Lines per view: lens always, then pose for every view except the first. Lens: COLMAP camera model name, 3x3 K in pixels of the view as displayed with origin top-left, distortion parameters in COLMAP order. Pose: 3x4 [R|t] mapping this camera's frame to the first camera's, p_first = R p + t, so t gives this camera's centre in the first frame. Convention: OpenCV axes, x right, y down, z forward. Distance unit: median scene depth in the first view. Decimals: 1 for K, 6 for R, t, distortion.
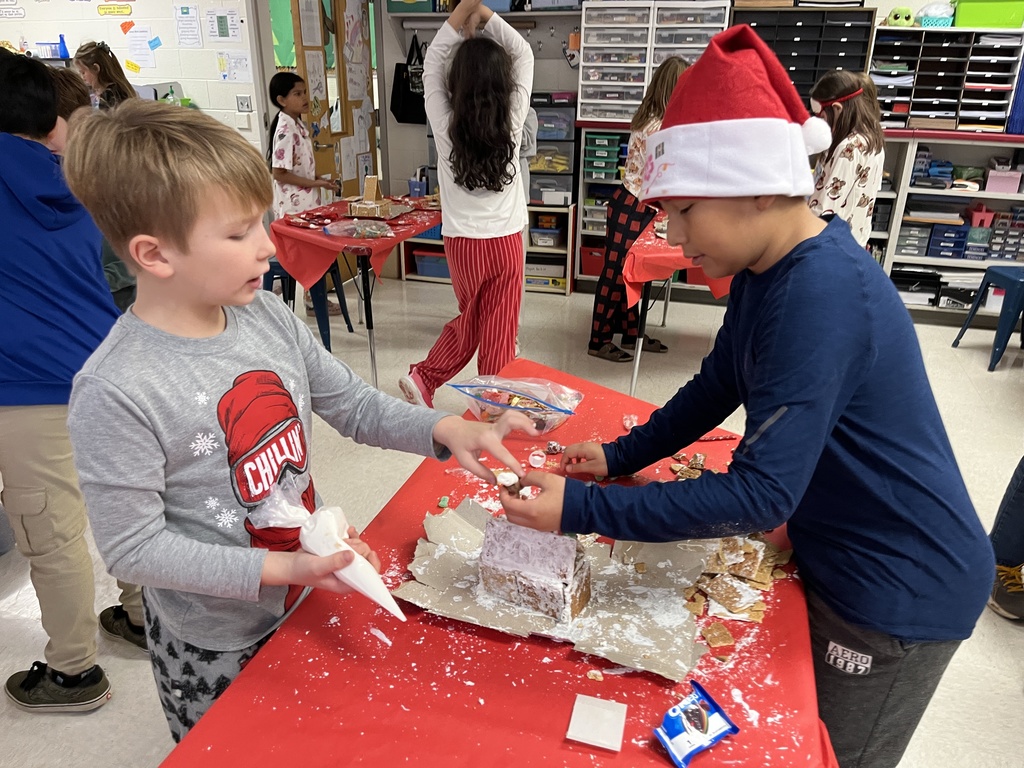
lens RADIAL K [[791.0, 0, 512.0], [0, 791.0, 390.7], [0, 0, 1]] dist [0.049779, -0.067924]
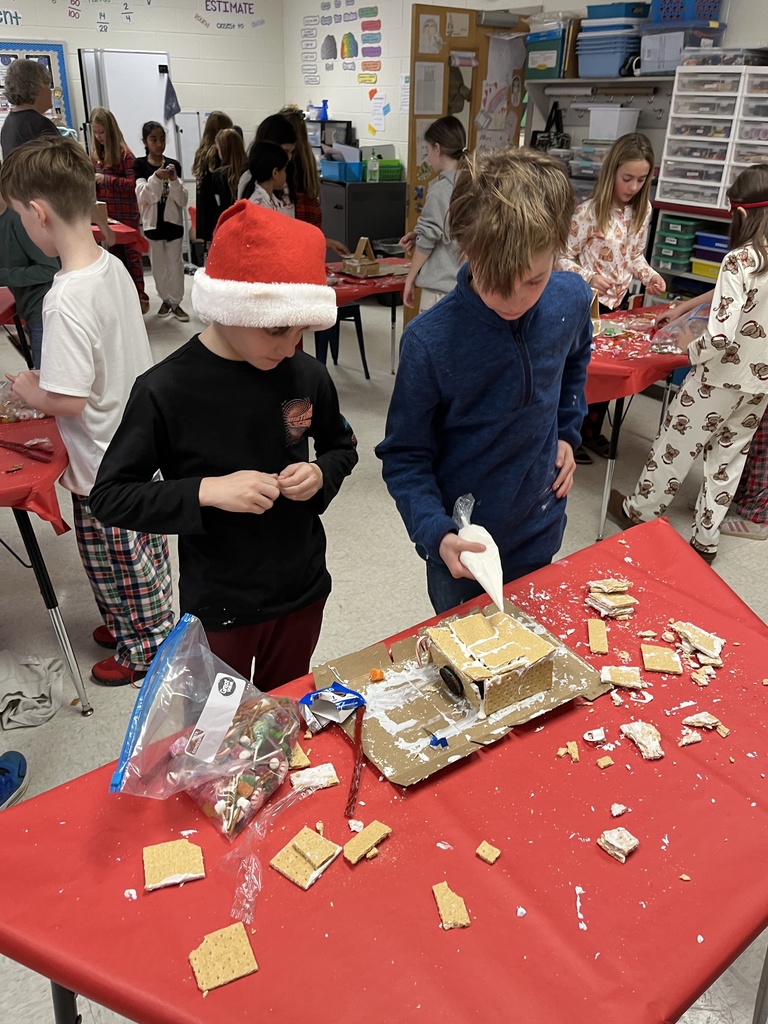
lens RADIAL K [[791.0, 0, 381.1], [0, 791.0, 507.8], [0, 0, 1]] dist [0.049779, -0.067924]
pose [[0.761389, 0.294291, -0.577650, 0.498648], [-0.254579, 0.955179, 0.151071, -0.069668], [0.596218, 0.032034, 0.802183, 0.109377]]
